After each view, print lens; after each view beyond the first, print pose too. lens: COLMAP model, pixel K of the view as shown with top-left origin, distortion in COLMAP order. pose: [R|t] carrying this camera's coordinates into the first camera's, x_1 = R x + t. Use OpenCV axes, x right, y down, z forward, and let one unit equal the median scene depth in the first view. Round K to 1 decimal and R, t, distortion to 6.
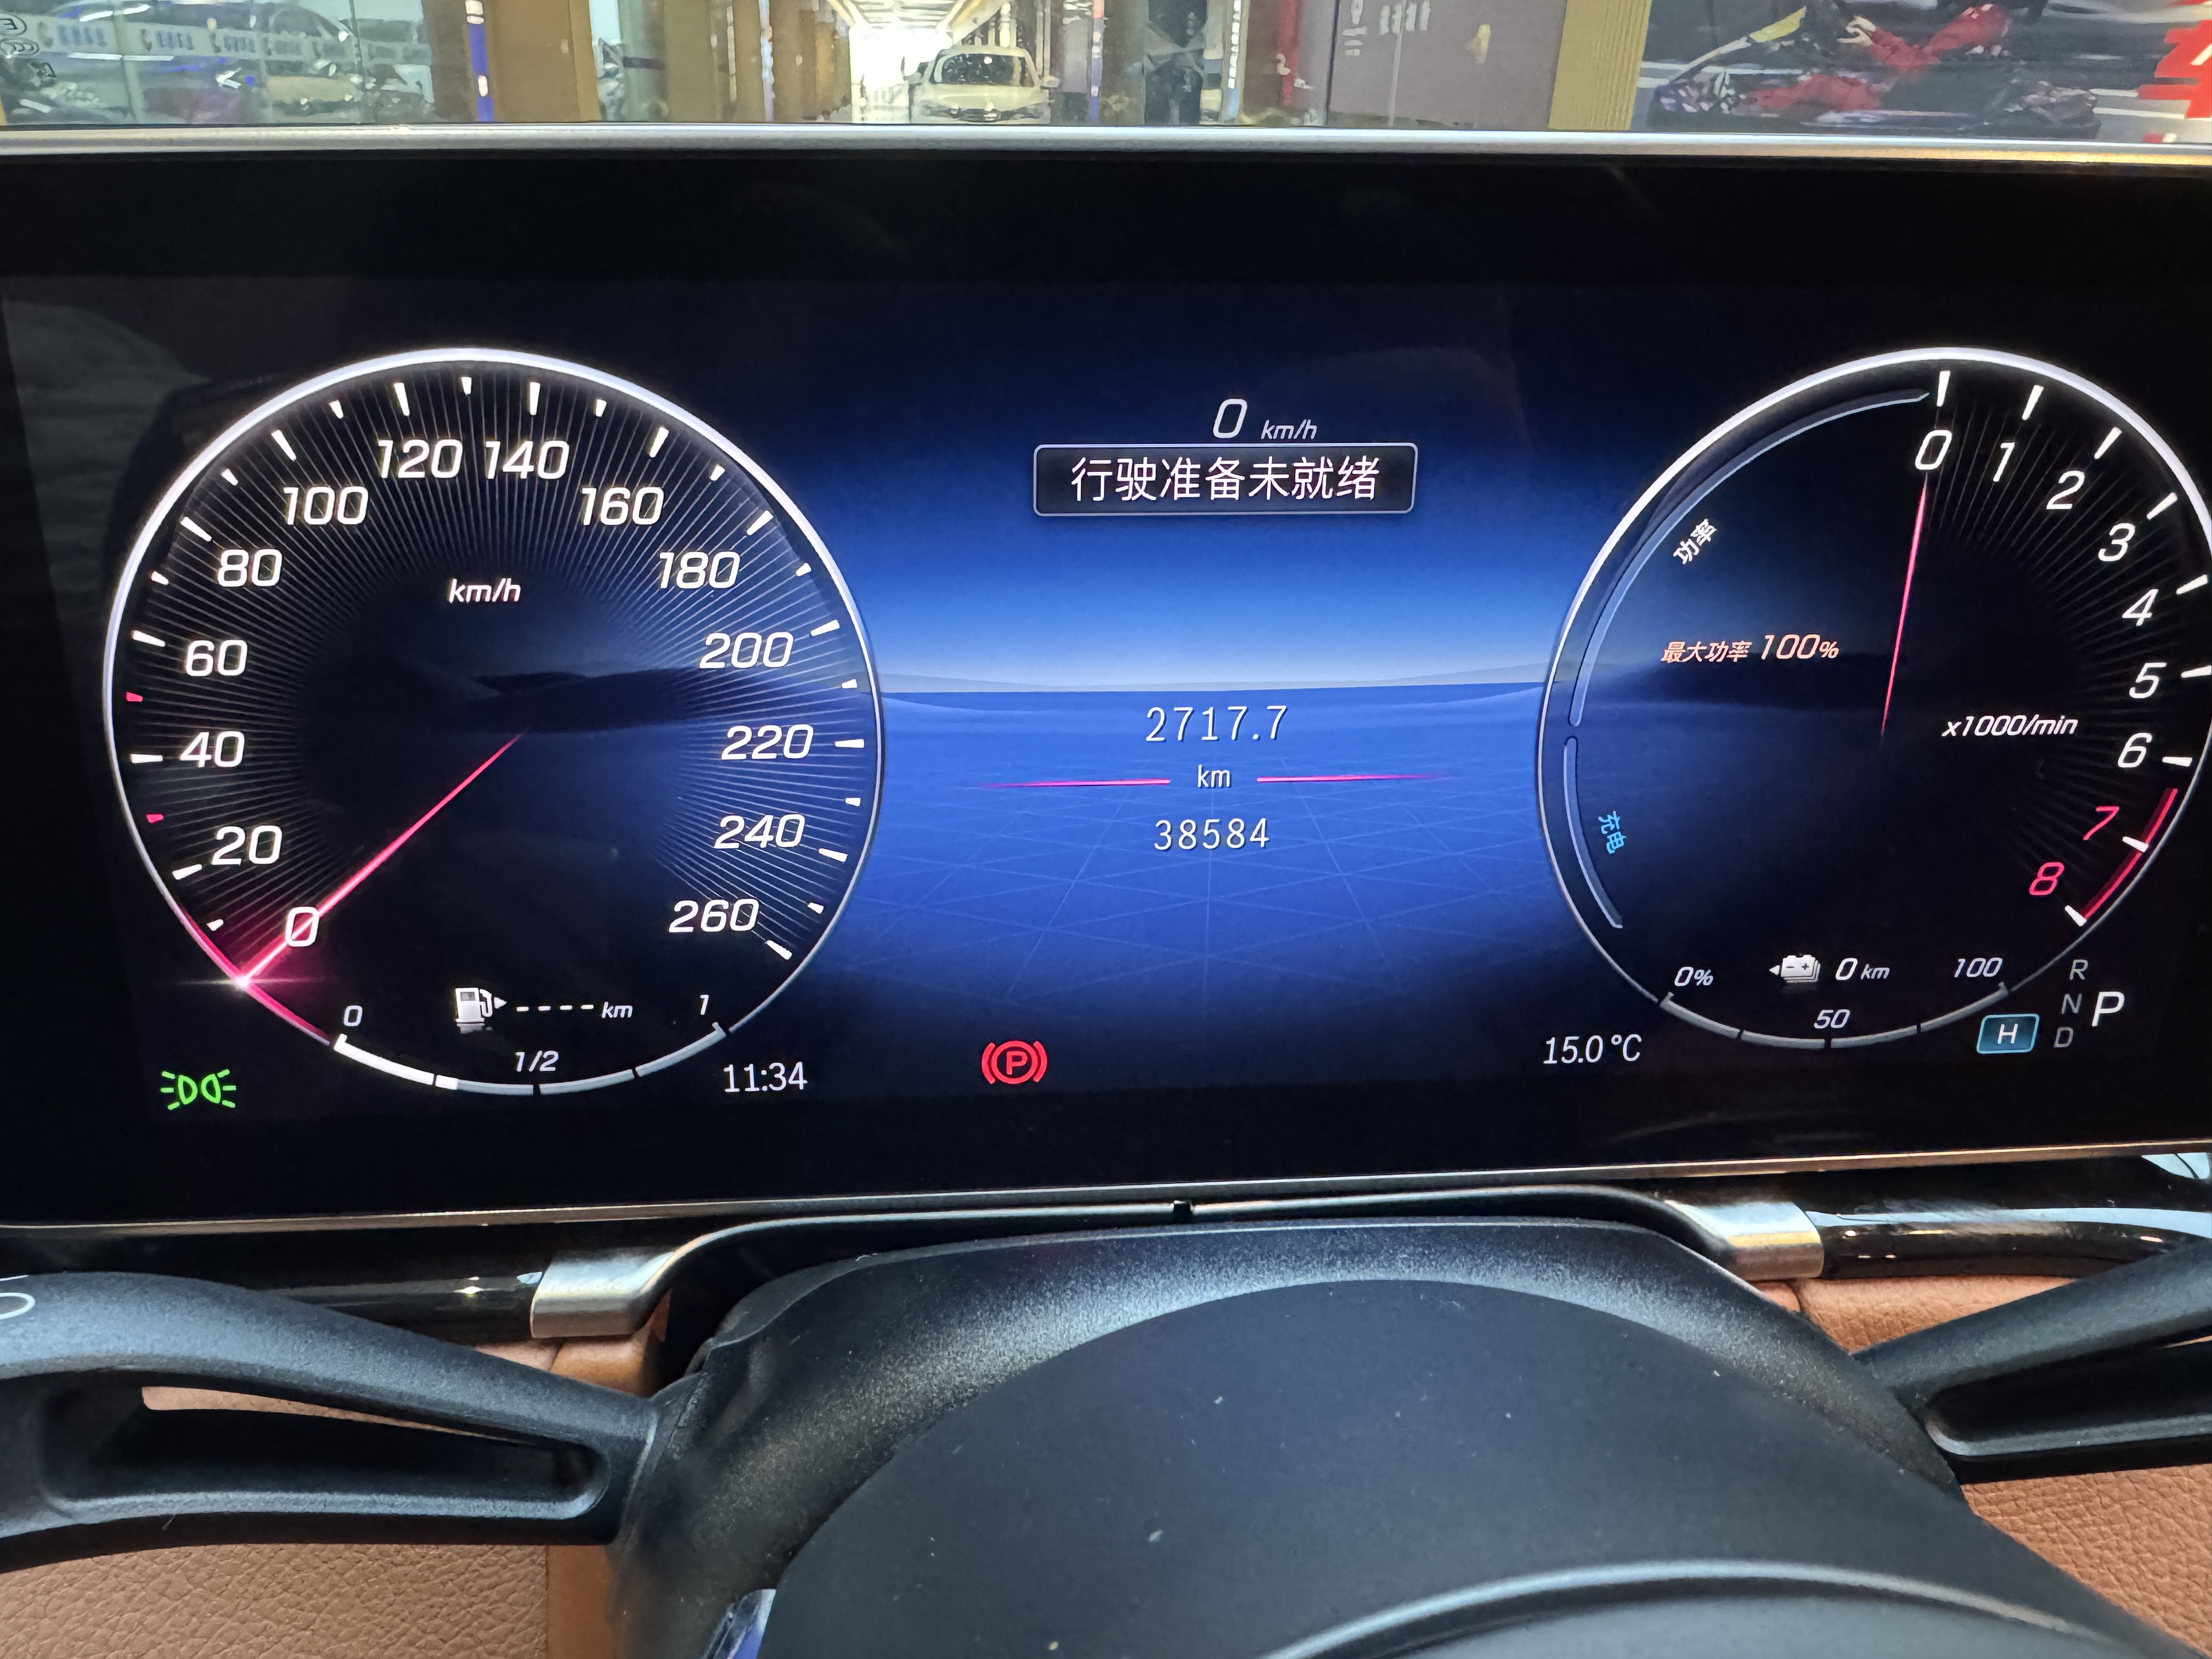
lens RADIAL K [[1555.8, 0, 977.5], [0, 1555.8, 826.6], [0, 0, 1]] dist [0.015835, -0.027011]
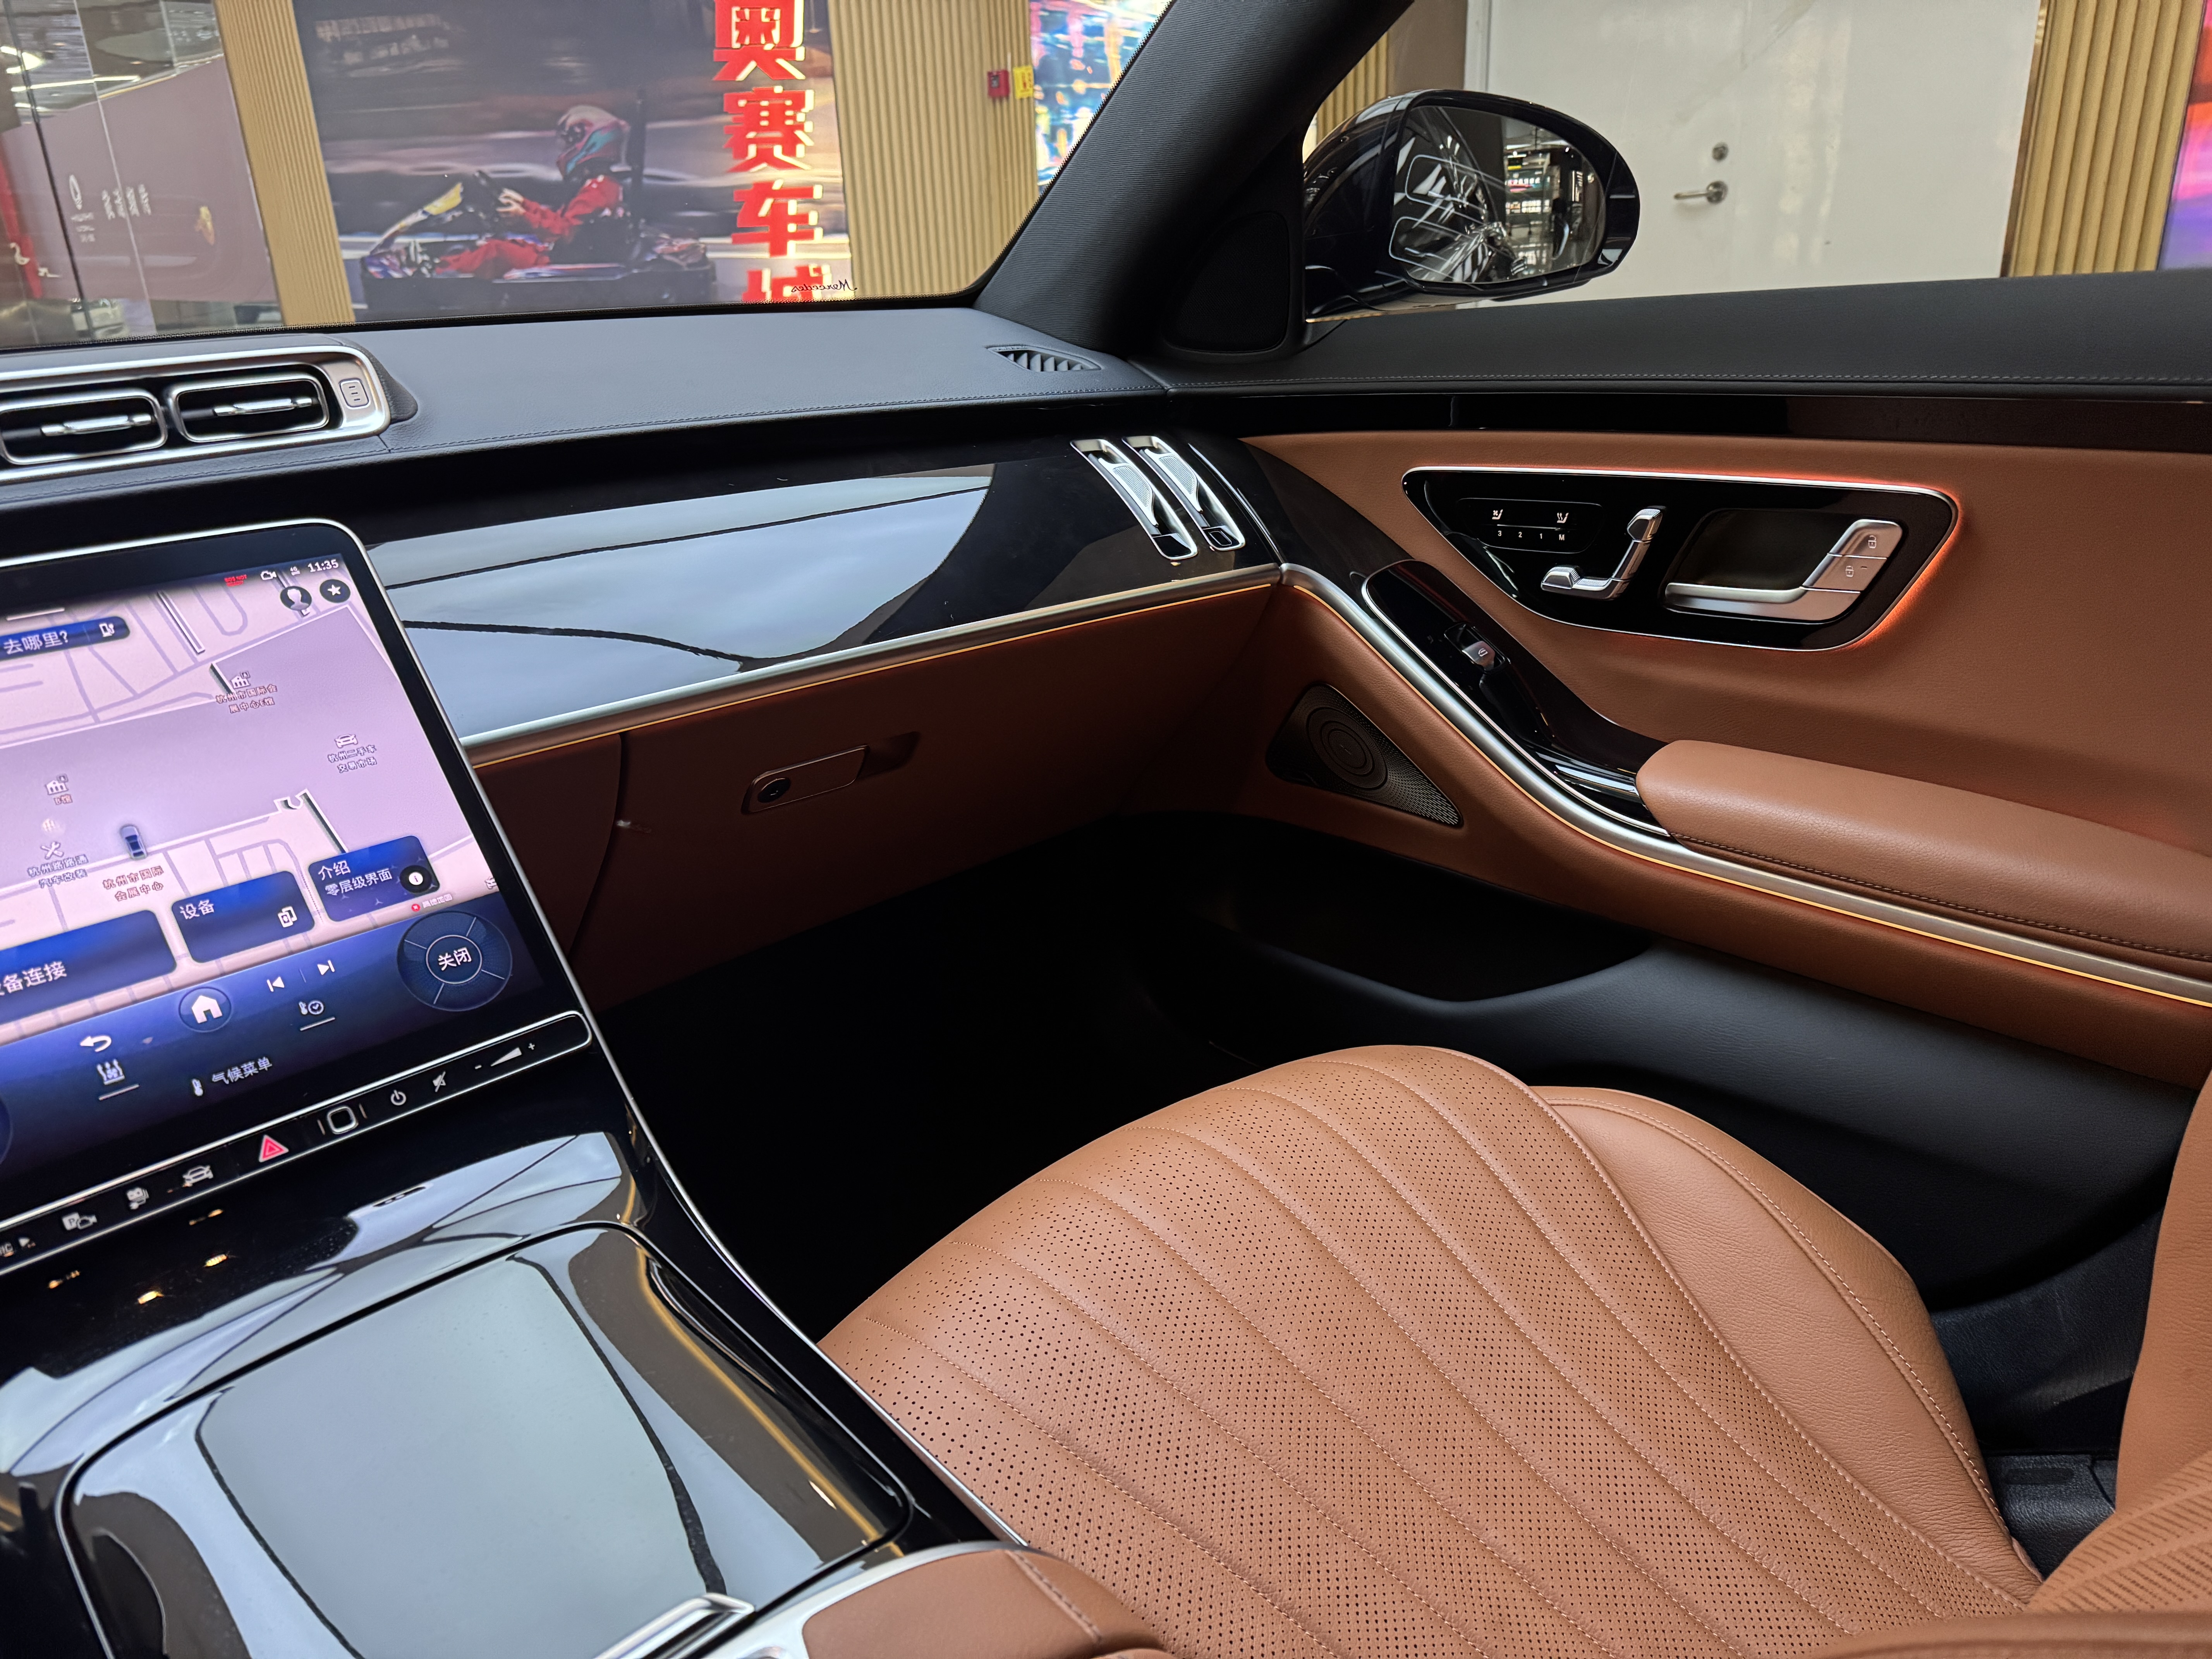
lens RADIAL K [[1555.8, 0, 1097.0], [0, 1555.8, 827.2], [0, 0, 1]] dist [0.015835, -0.027011]
pose [[0.752950, -0.278802, 0.596101, 1.572342], [0.328968, 0.943984, 0.025983, 0.974470], [-0.569954, 0.176534, 0.802489, -2.268315]]
